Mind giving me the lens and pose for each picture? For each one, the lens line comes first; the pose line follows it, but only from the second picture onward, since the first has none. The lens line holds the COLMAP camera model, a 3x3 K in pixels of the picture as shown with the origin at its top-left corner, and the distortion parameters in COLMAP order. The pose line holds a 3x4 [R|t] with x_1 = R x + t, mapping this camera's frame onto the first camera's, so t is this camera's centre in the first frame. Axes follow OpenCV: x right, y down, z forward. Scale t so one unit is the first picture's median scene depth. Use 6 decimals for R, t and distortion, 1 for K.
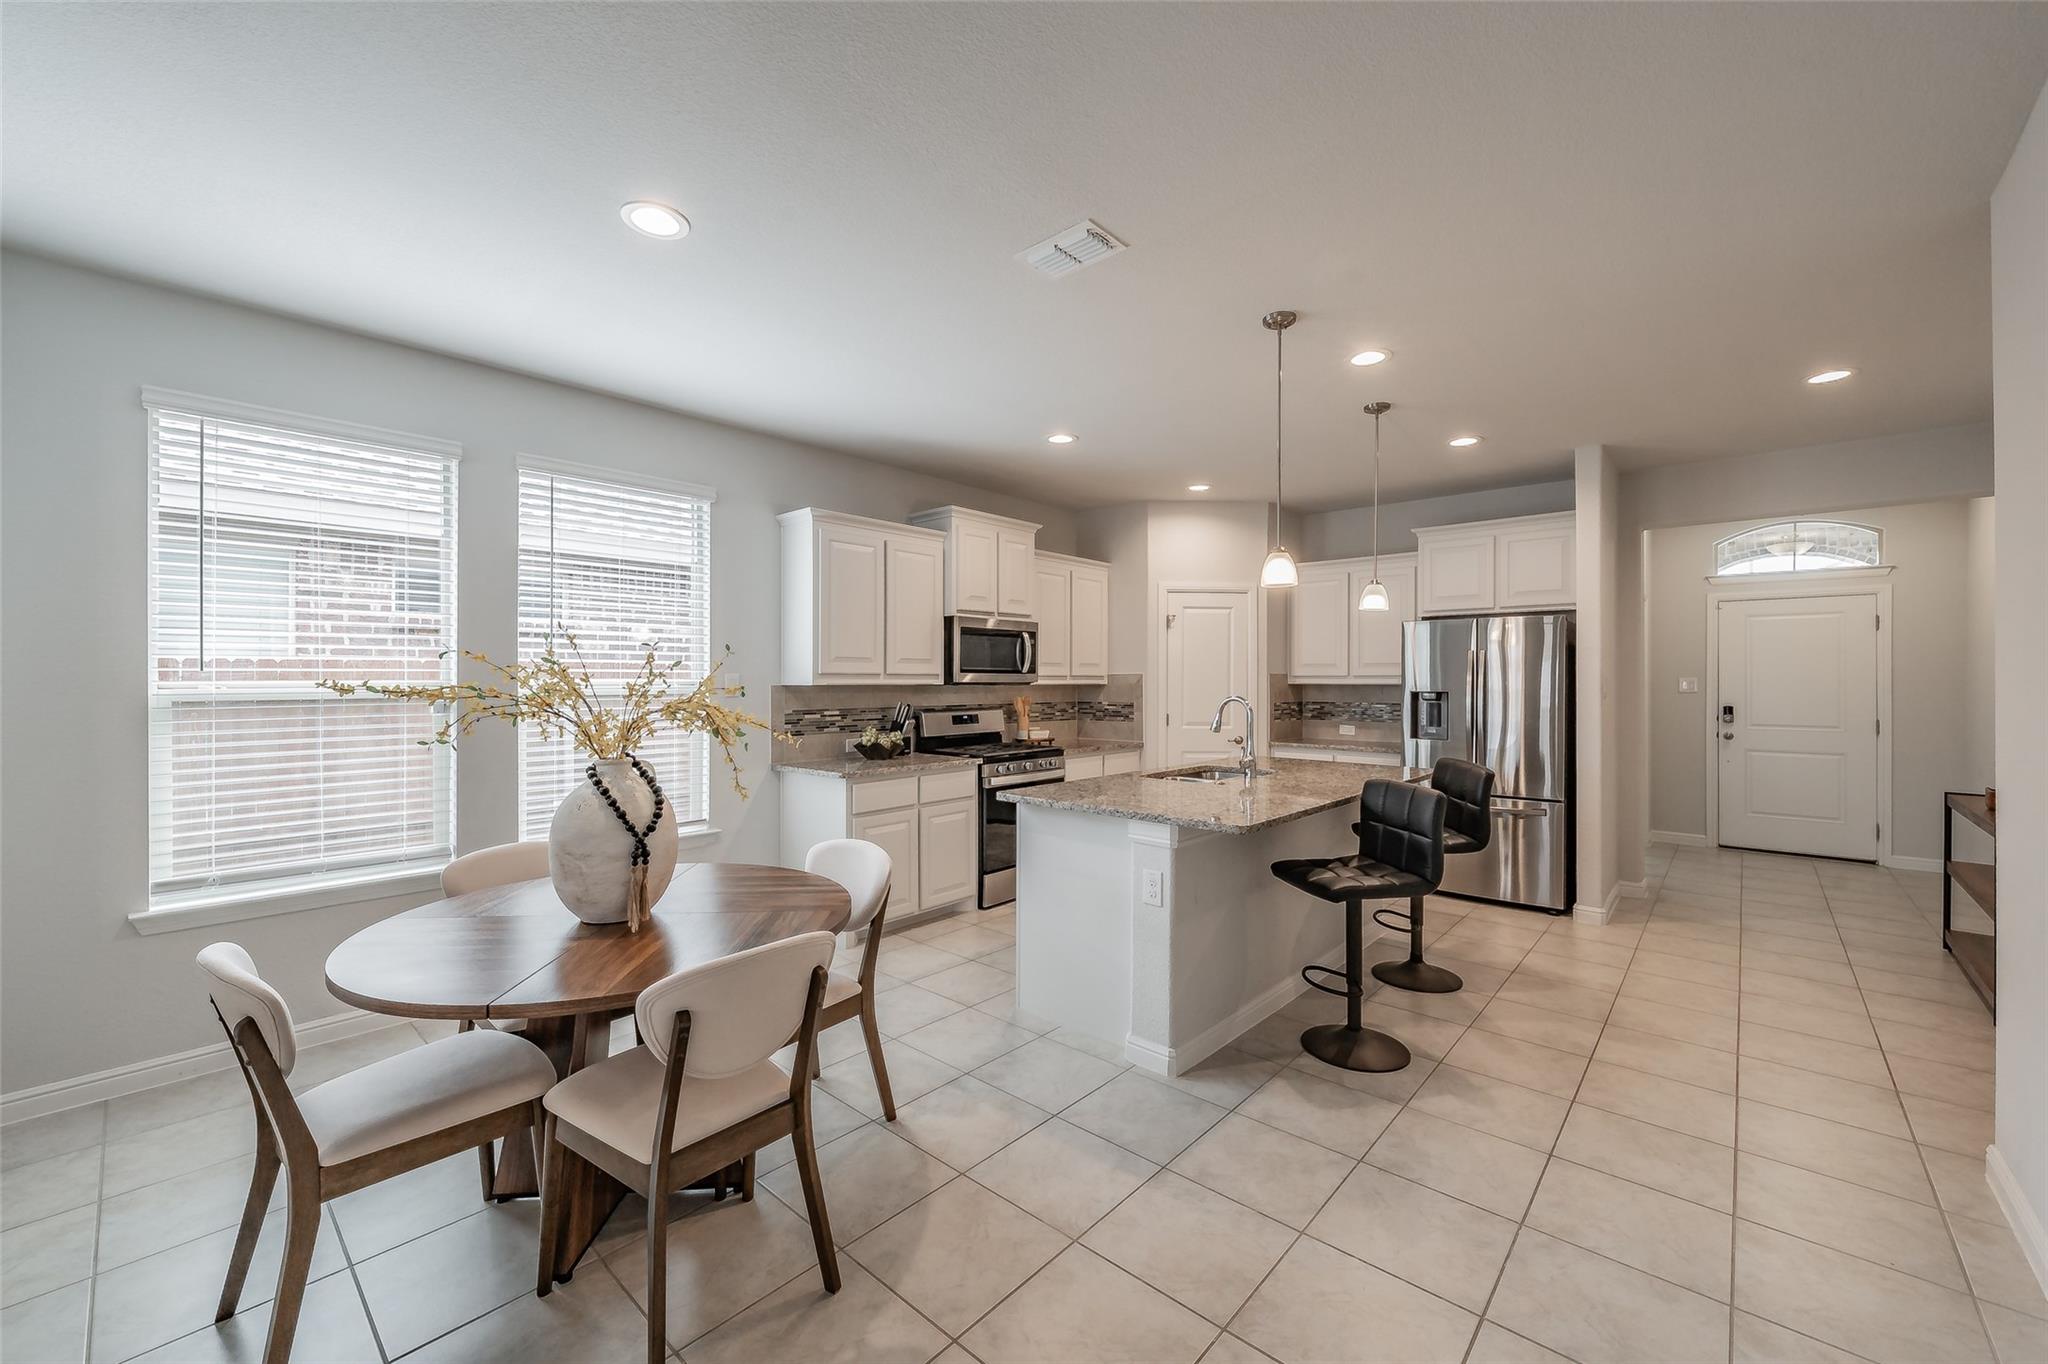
lens RADIAL K [[802.1, 0, 1017.9], [0, 802.1, 681.0], [0, 0, 1]] dist [0.000293, 0.000067]
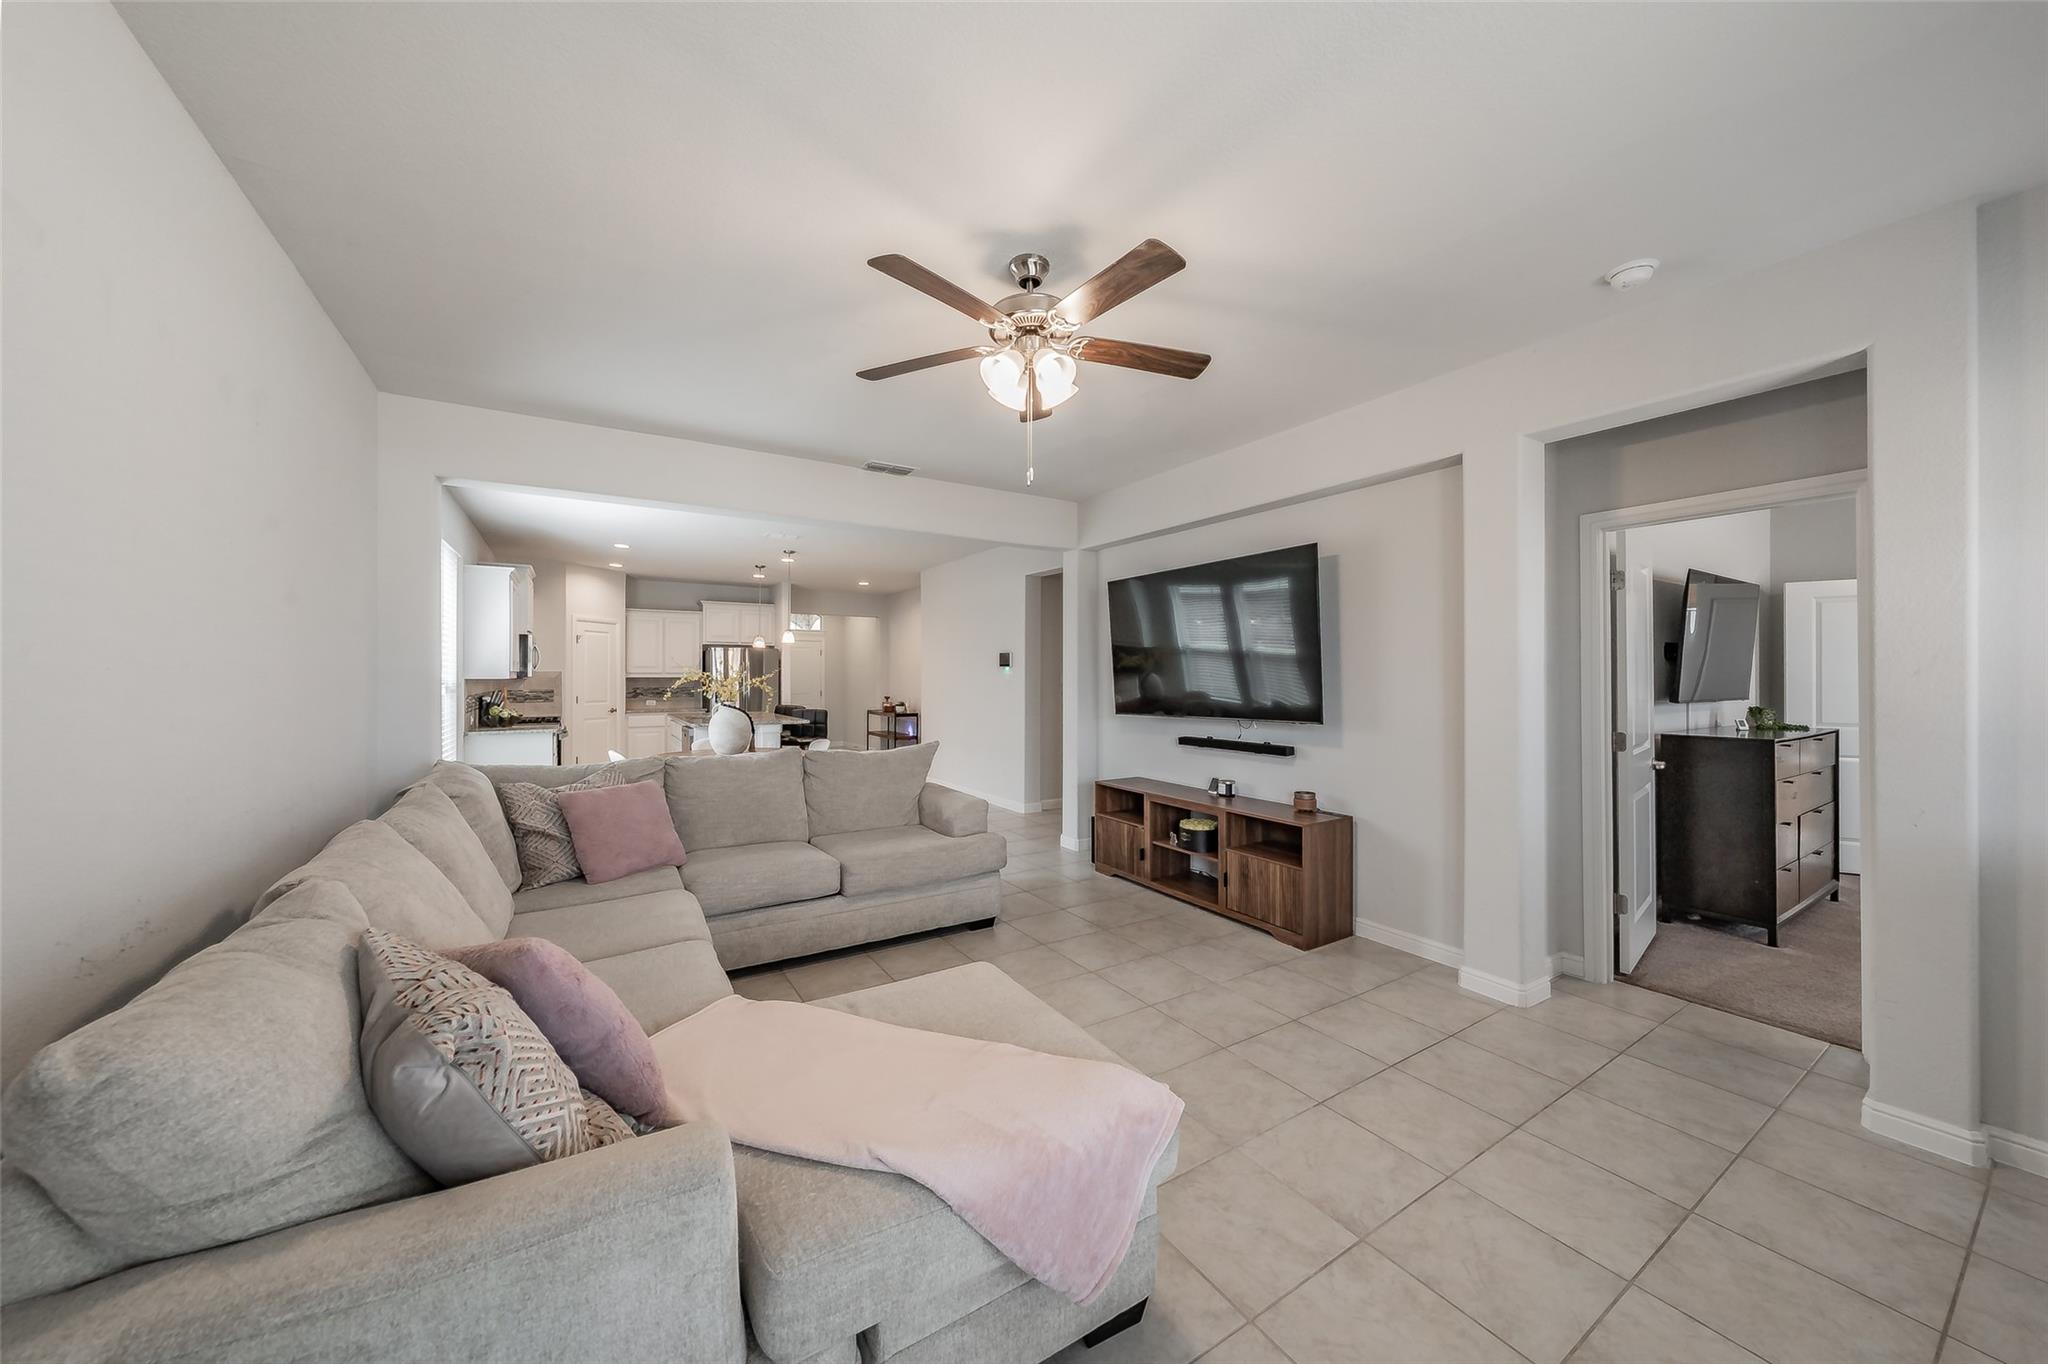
lens RADIAL K [[721.3, 0, 1026.7], [0, 721.3, 676.4], [0, 0, 1]] dist [0.000188, -0.000024]
pose [[0.257302, -0.002904, 0.966327, -1.223755], [0.001179, 0.999996, 0.002692, -0.001897], [-0.966330, 0.000447, 0.257304, -0.310276]]
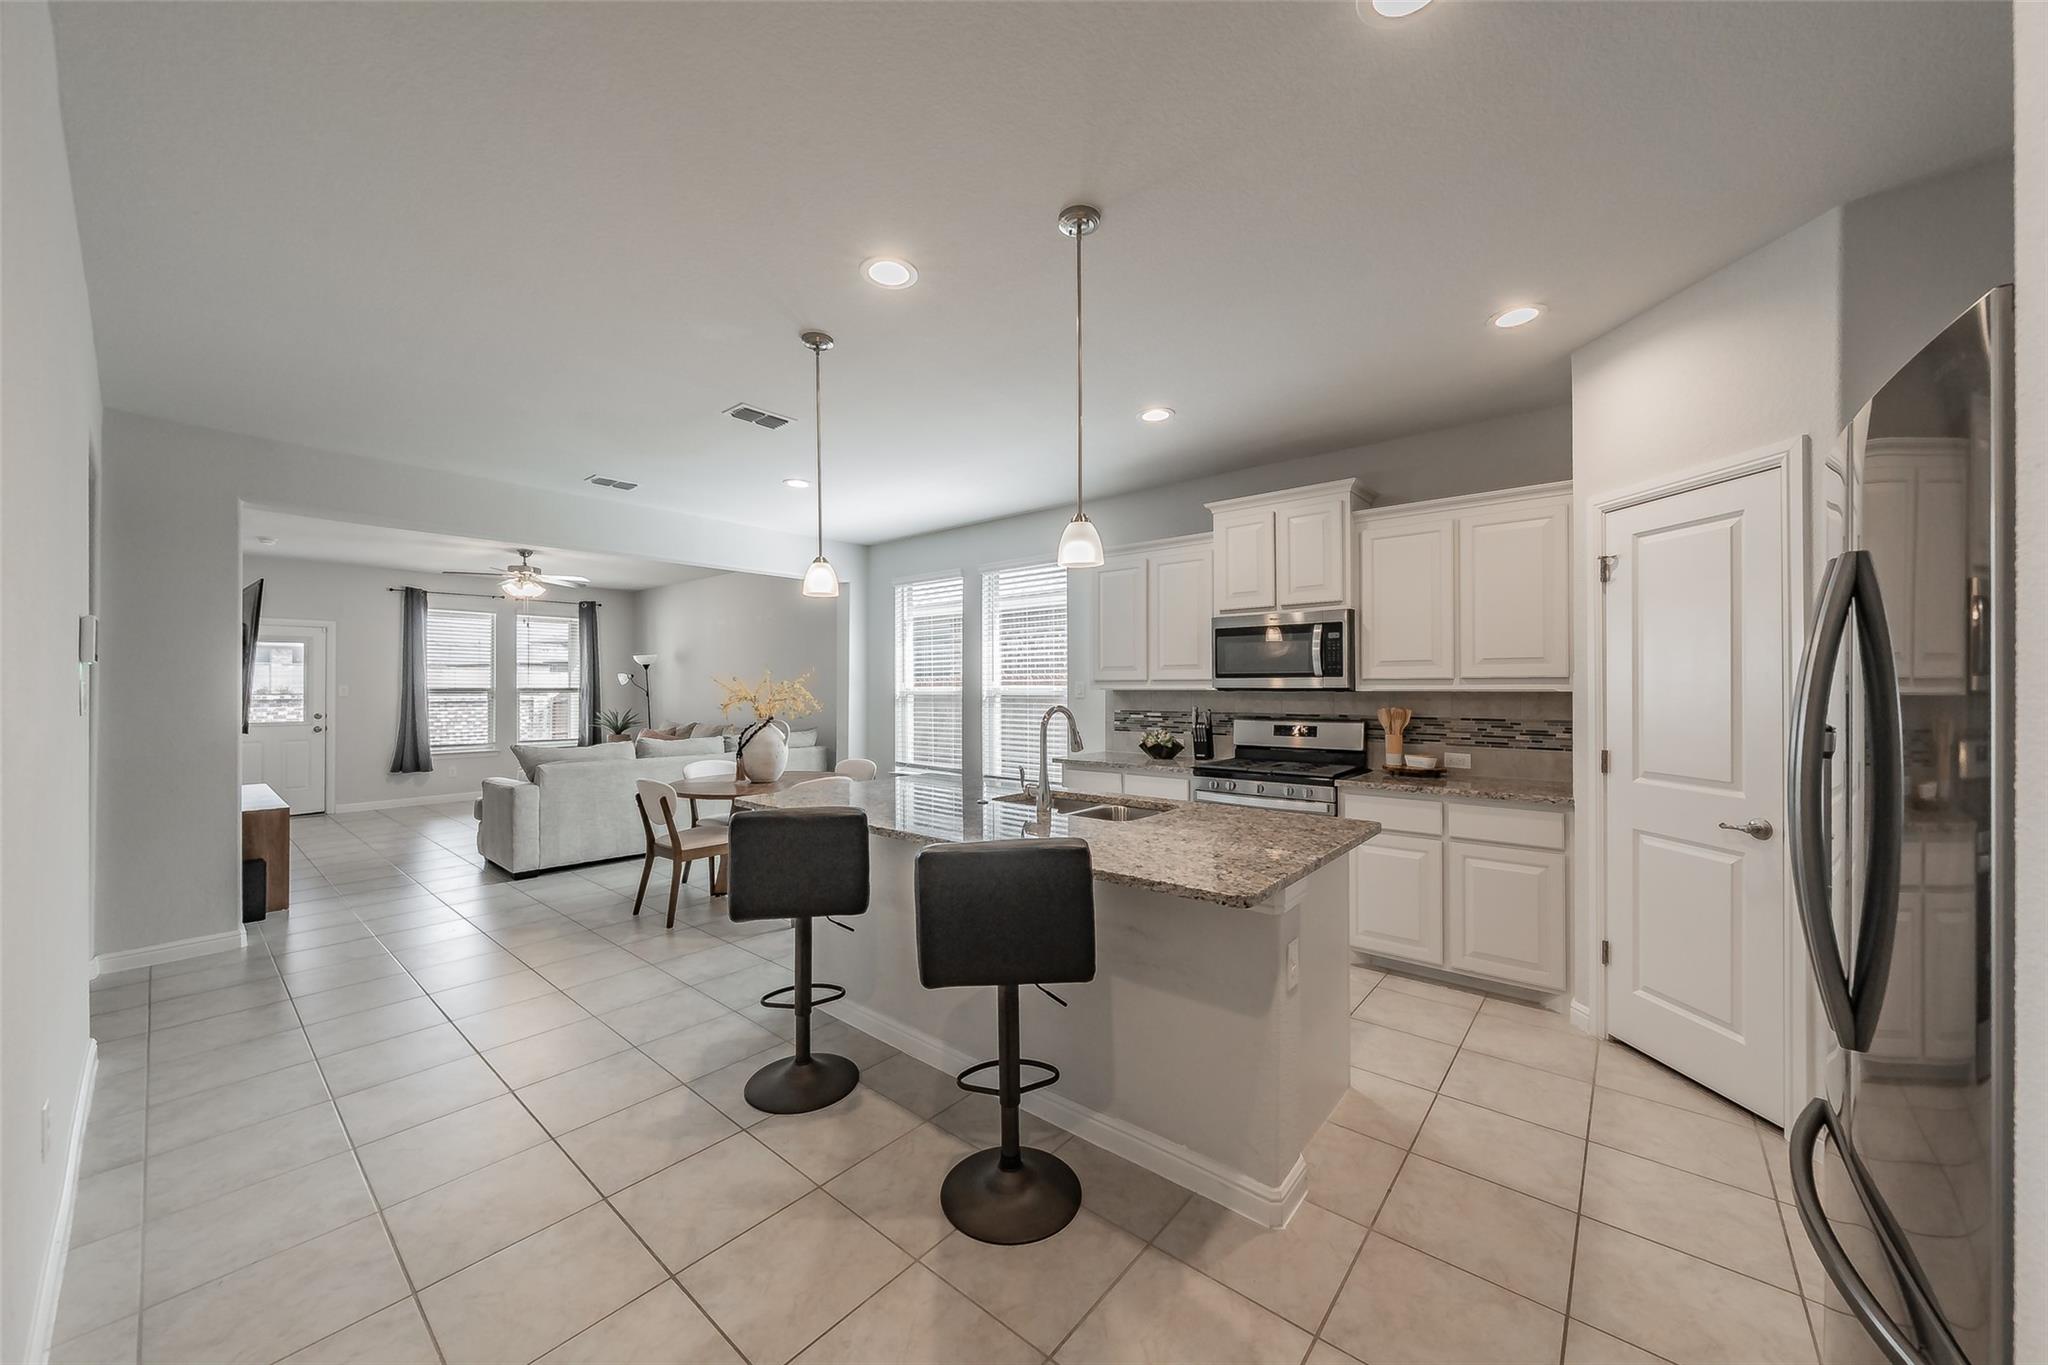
lens RADIAL K [[721.3, 0, 1018.6], [0, 721.3, 686.0], [0, 0, 1]] dist [0.000188, -0.000024]
pose [[0.040791, -0.003278, -0.999162, 0.782870], [-0.000394, 0.999994, -0.003296, 0.002634], [0.999168, 0.000528, 0.040789, 0.754391]]
